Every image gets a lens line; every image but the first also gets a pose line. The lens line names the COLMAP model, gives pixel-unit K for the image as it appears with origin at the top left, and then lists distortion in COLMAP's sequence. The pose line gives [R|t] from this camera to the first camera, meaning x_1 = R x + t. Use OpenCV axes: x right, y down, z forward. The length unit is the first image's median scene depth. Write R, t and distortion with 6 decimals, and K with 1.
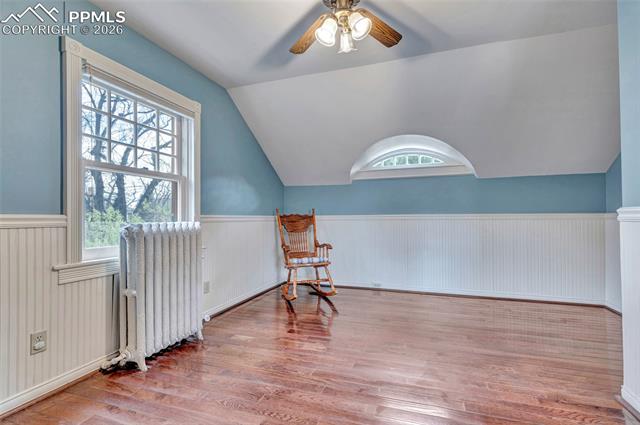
lens RADIAL K [[295.3, 0, 320.1], [0, 295.3, 215.3], [0, 0, 1]] dist [0.002187, 0.000419]
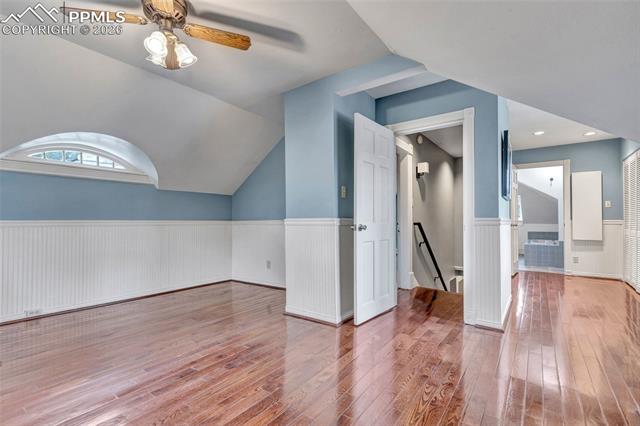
lens RADIAL K [[301.8, 0, 320.1], [0, 301.8, 217.5], [0, 0, 1]] dist [-0.000571, 0.000079]
pose [[0.283507, 0.021308, 0.958734, -0.435131], [-0.004839, 0.999772, -0.020789, 0.005662], [-0.958958, 0.001255, 0.283545, 0.089798]]
